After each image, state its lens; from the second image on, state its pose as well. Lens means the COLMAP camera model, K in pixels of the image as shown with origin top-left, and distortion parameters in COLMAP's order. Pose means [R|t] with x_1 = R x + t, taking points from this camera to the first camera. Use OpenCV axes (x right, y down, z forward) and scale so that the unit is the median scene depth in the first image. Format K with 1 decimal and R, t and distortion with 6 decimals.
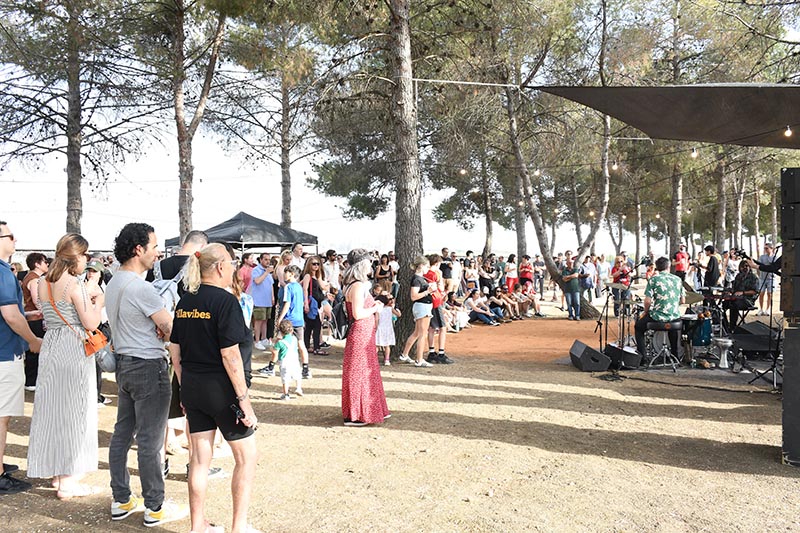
lens RADIAL K [[618.3, 0, 399.5], [0, 618.3, 265.8], [0, 0, 1]] dist [-0.004113, -0.000153]
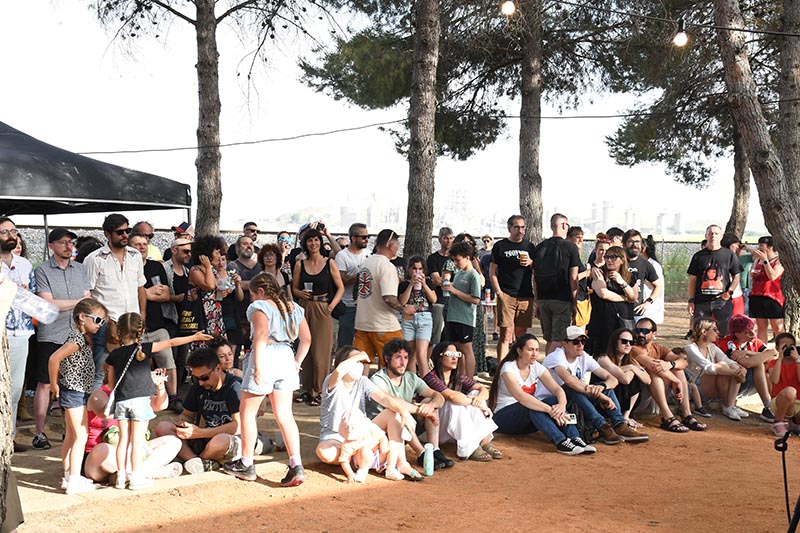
lens RADIAL K [[1195.3, 0, 400.5], [0, 1195.3, 266.0], [0, 0, 1]] dist [0.219951, 0.000000]
pose [[0.985128, 0.008311, -0.171620, 0.066015], [-0.007981, 0.999965, 0.002616, 0.000094], [0.171636, -0.001207, 0.985160, 0.147722]]
